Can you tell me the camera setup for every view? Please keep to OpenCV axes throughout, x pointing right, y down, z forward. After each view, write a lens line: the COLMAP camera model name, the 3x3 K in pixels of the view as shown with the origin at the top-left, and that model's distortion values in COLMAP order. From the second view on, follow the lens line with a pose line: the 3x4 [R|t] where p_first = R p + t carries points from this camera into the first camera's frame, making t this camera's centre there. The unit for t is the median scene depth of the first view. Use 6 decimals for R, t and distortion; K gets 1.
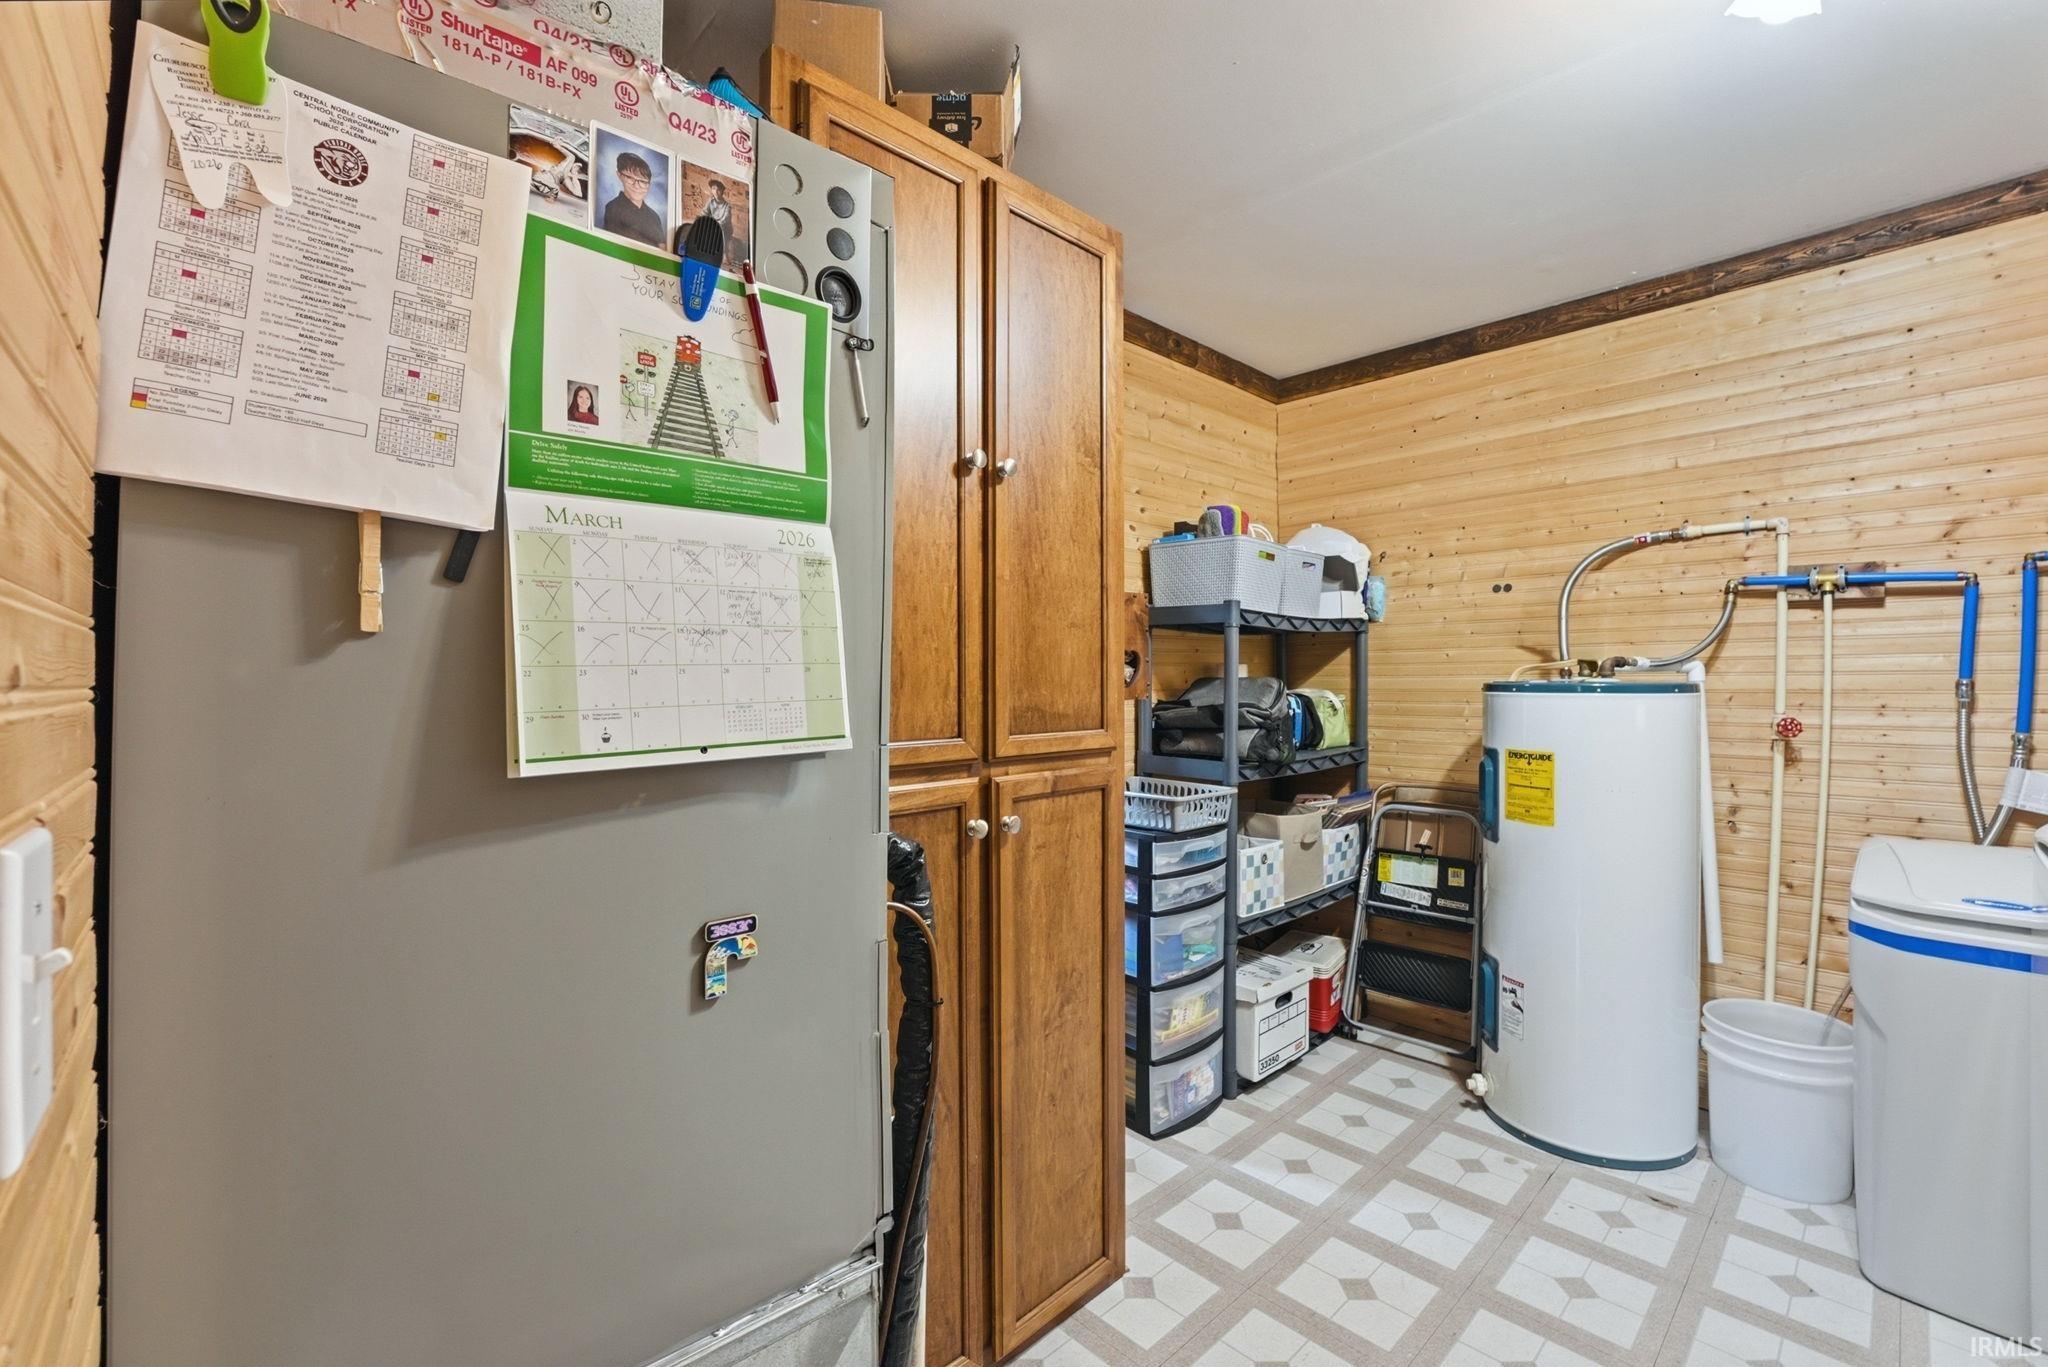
lens RADIAL K [[855.3, 0, 1026.4], [0, 855.3, 669.0], [0, 0, 1]] dist [-0.026272, 0.000682]
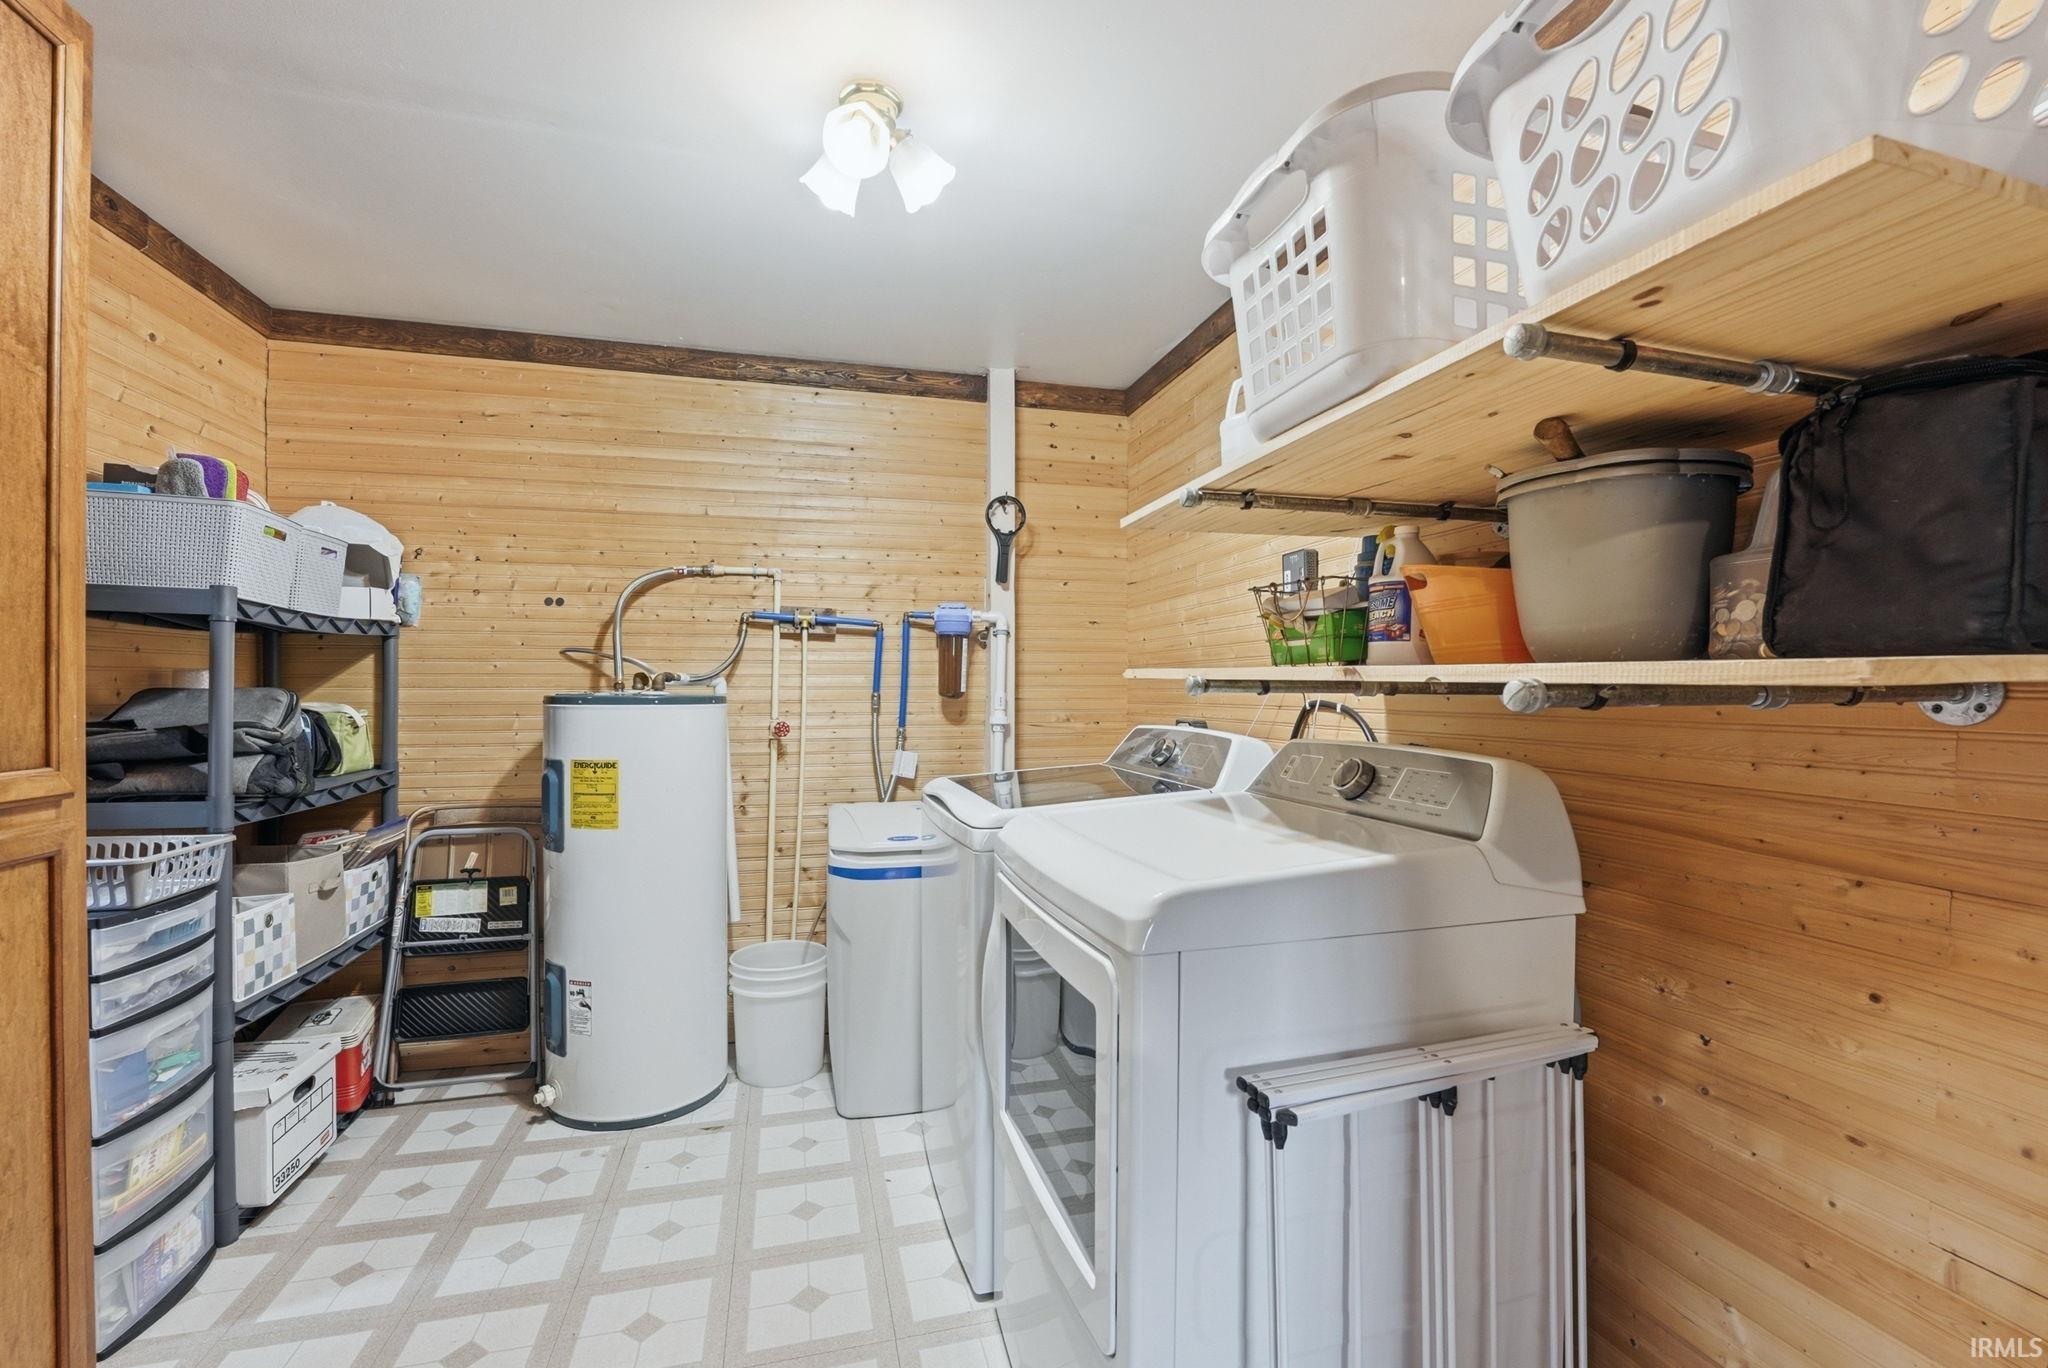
lens RADIAL K [[866.0, 0, 1024.8], [0, 866.0, 692.3], [0, 0, 1]] dist [-0.023232, 0.000512]
pose [[0.465615, 0.001616, 0.884986, -0.099264], [-0.013919, 0.999888, 0.005498, -0.000746], [-0.884878, -0.014878, 0.465585, 0.028912]]
